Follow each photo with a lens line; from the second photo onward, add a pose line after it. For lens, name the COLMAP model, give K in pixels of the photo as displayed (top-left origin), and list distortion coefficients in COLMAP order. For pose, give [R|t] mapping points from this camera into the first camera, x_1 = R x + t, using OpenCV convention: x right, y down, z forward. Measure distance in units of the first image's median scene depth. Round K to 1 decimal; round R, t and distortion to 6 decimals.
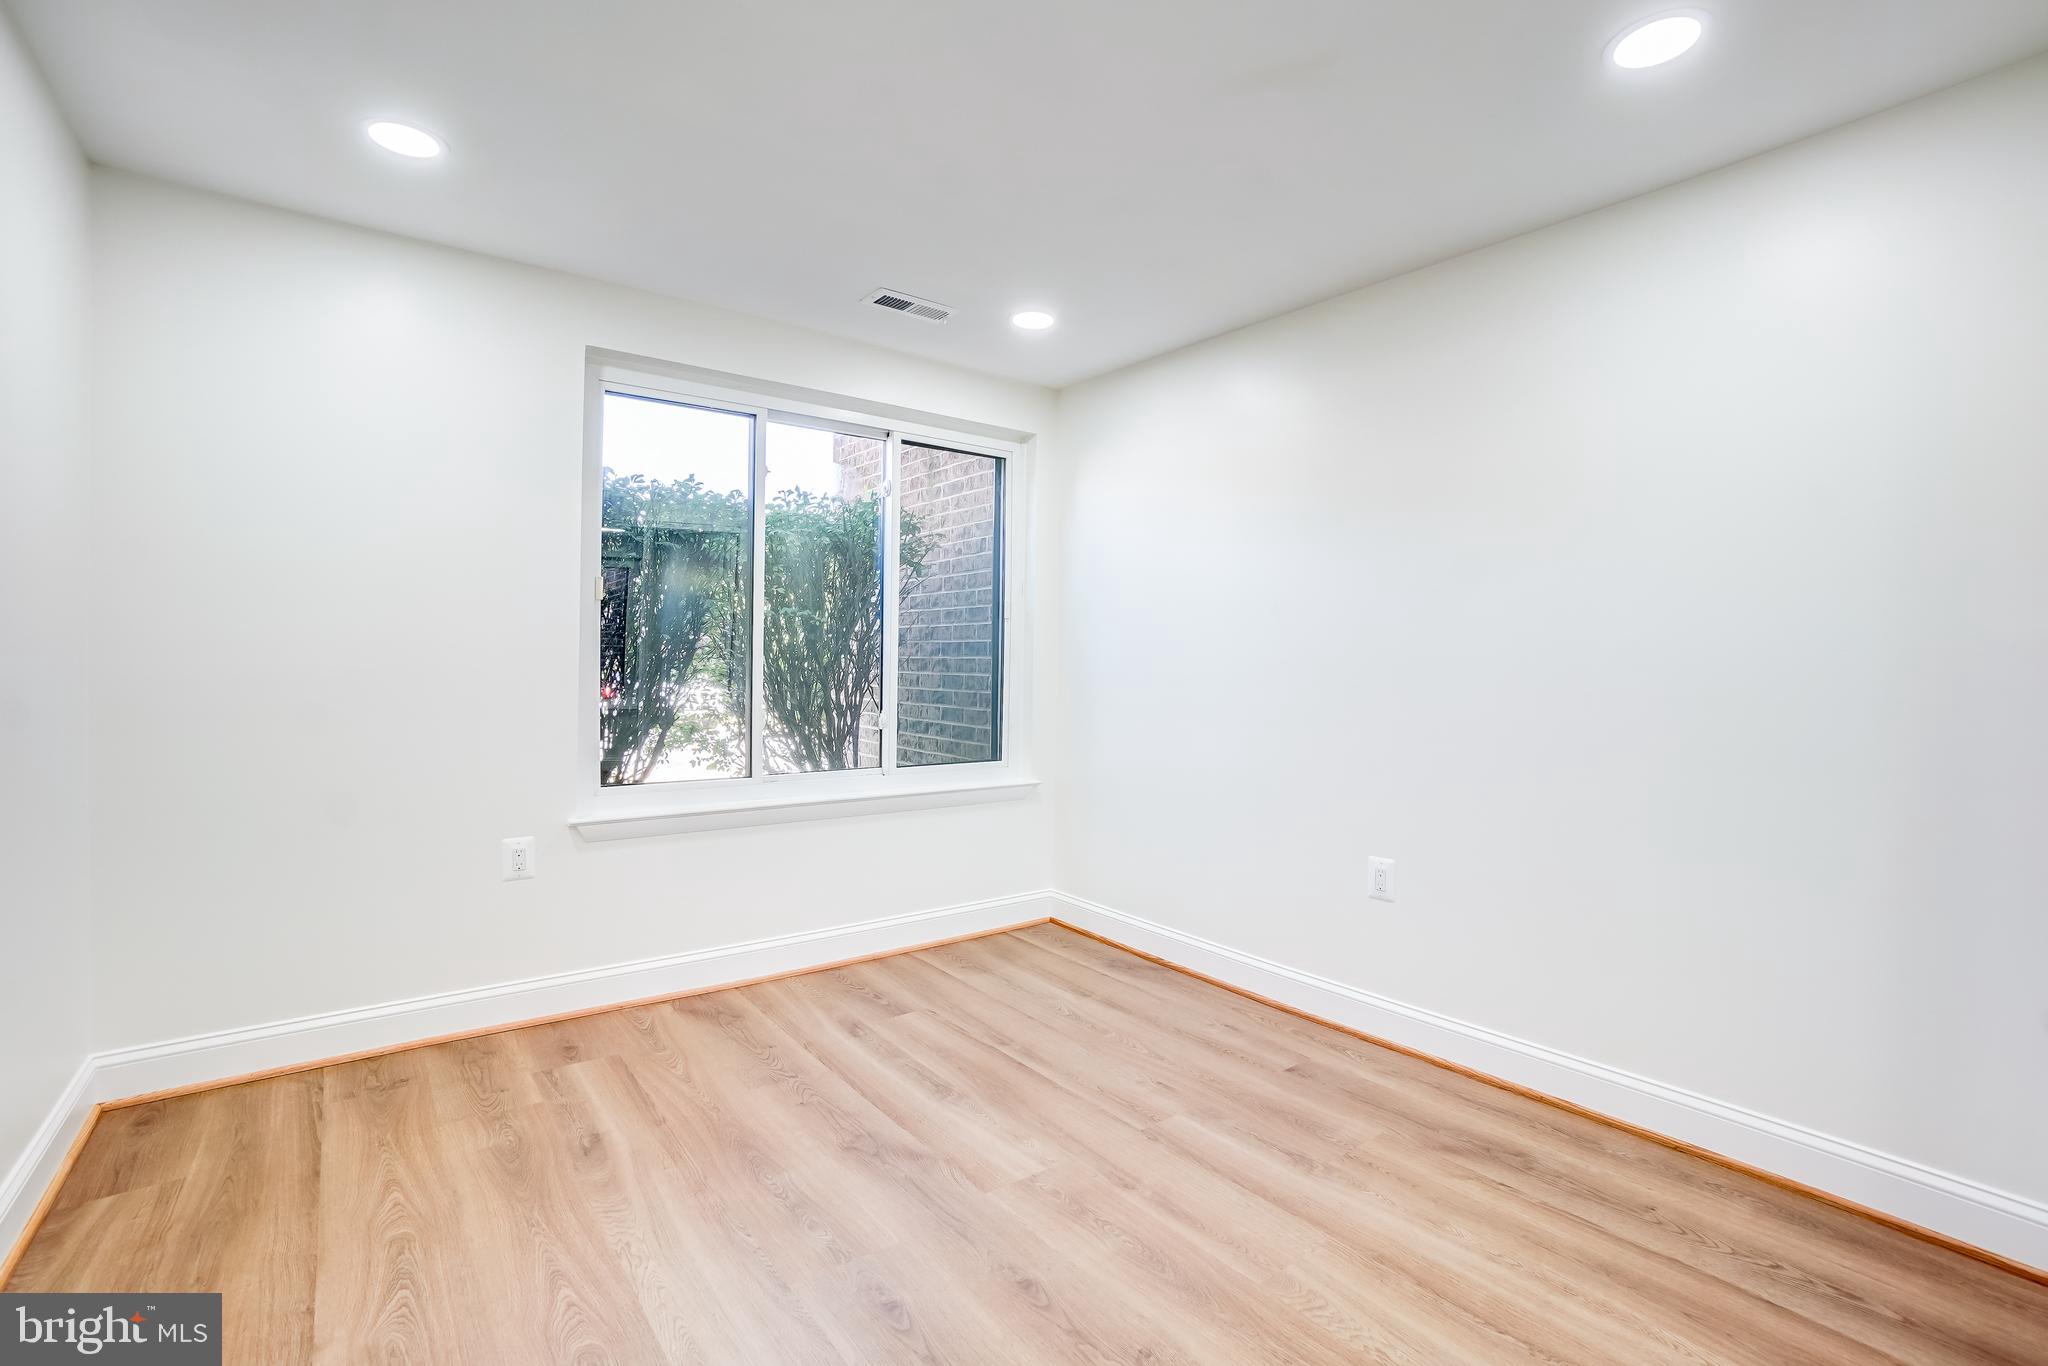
lens RADIAL K [[909.2, 0, 1009.0], [0, 909.2, 674.2], [0, 0, 1]] dist [0.002581, 0.000928]
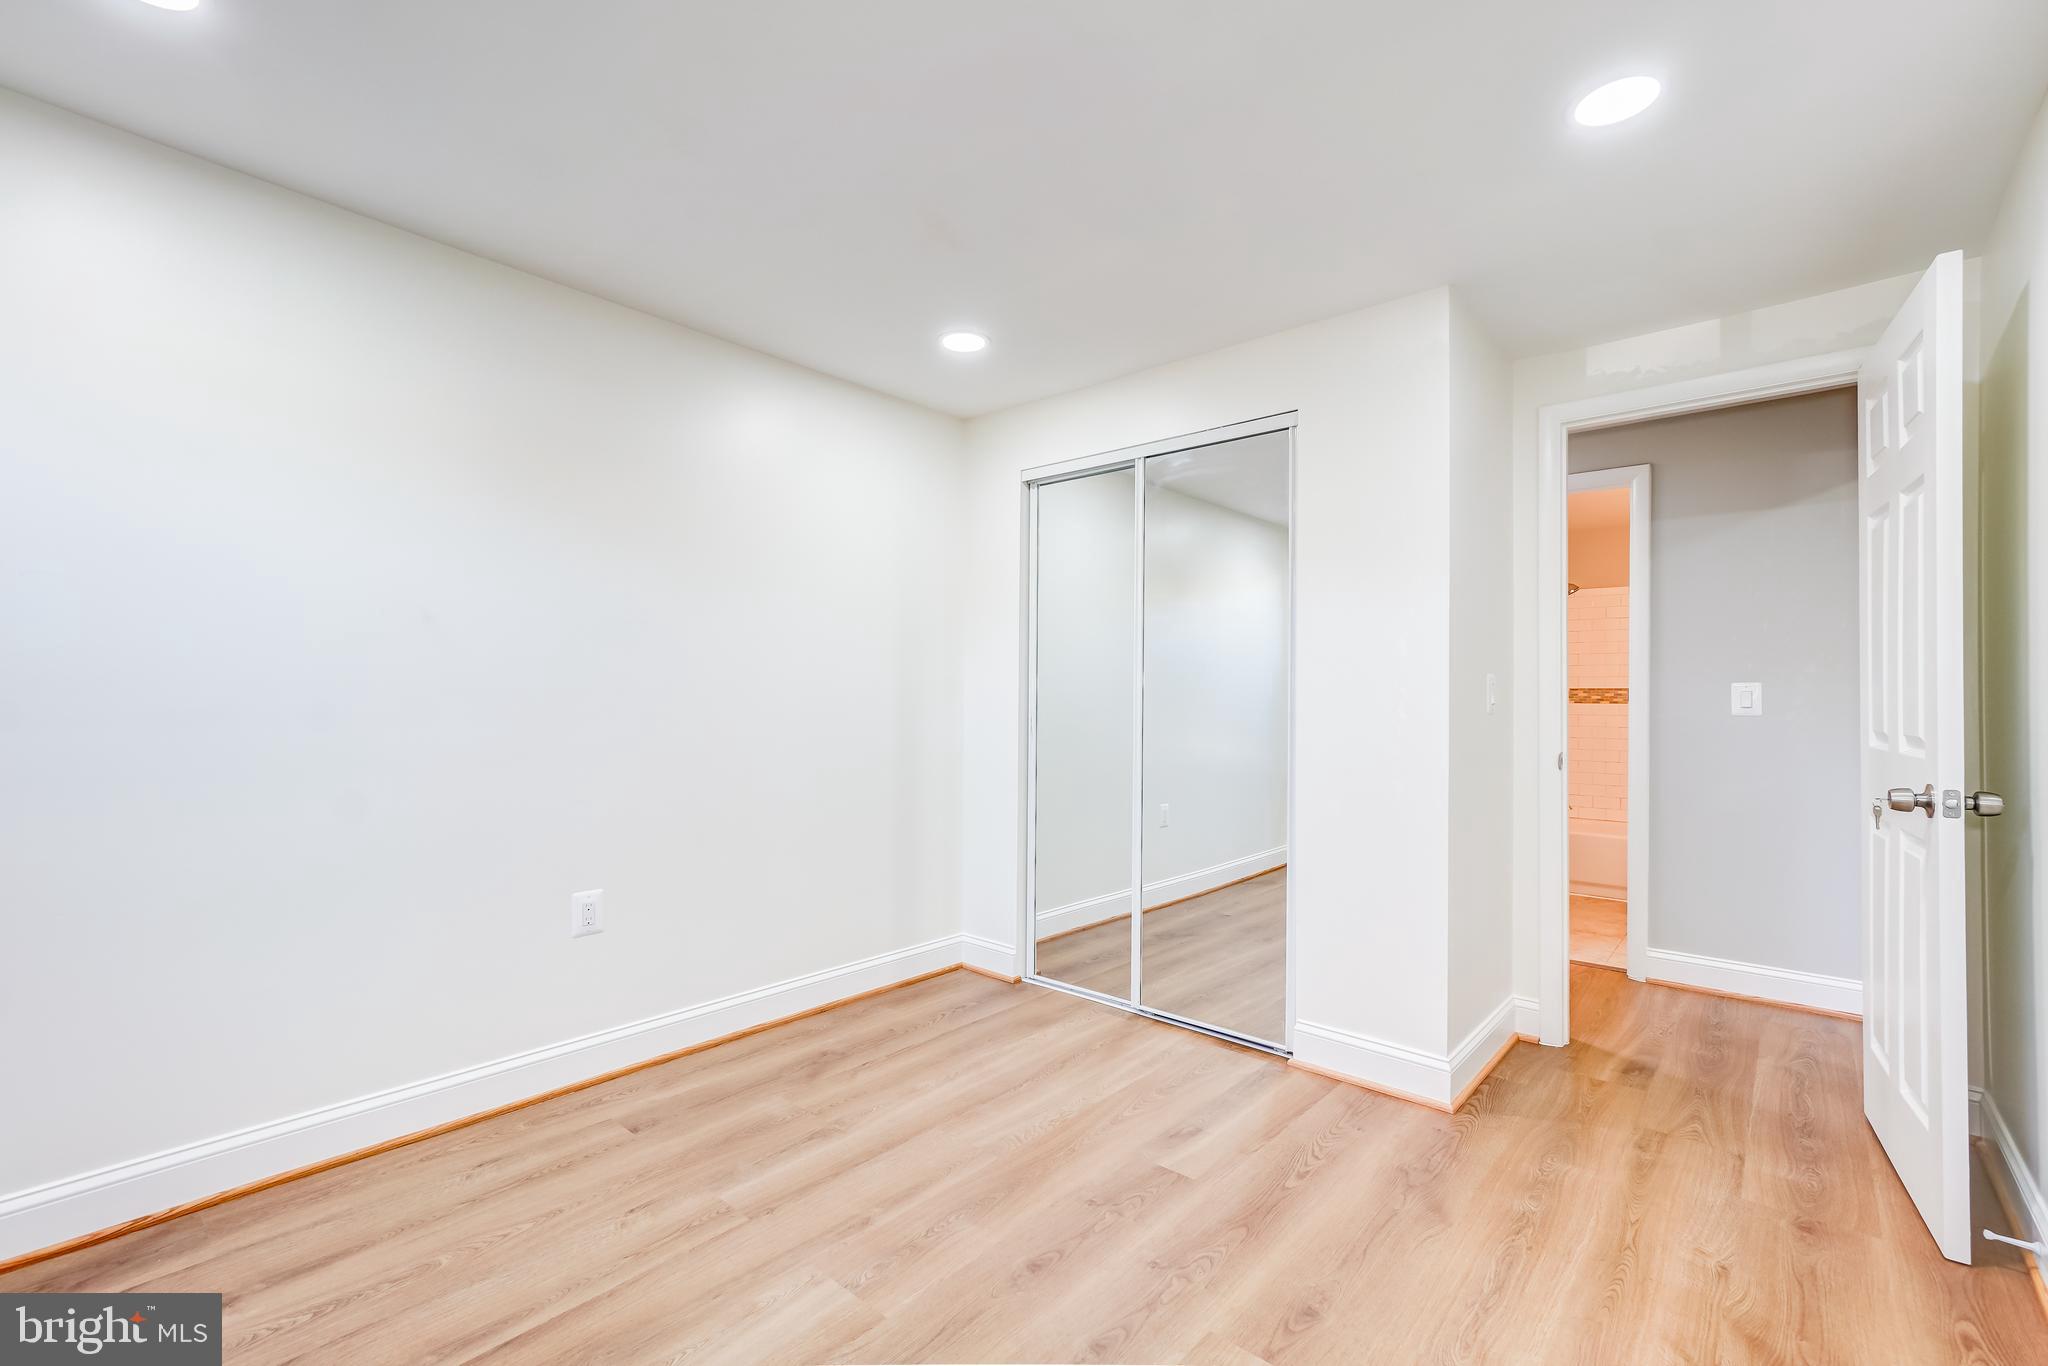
lens RADIAL K [[912.5, 0, 1022.3], [0, 912.5, 714.4], [0, 0, 1]] dist [0.051539, 0.000603]
pose [[-0.199150, -0.019508, 0.979775, -0.862357], [-0.003246, 0.999809, 0.019247, -0.005607], [-0.979964, 0.000653, -0.199175, 1.018069]]
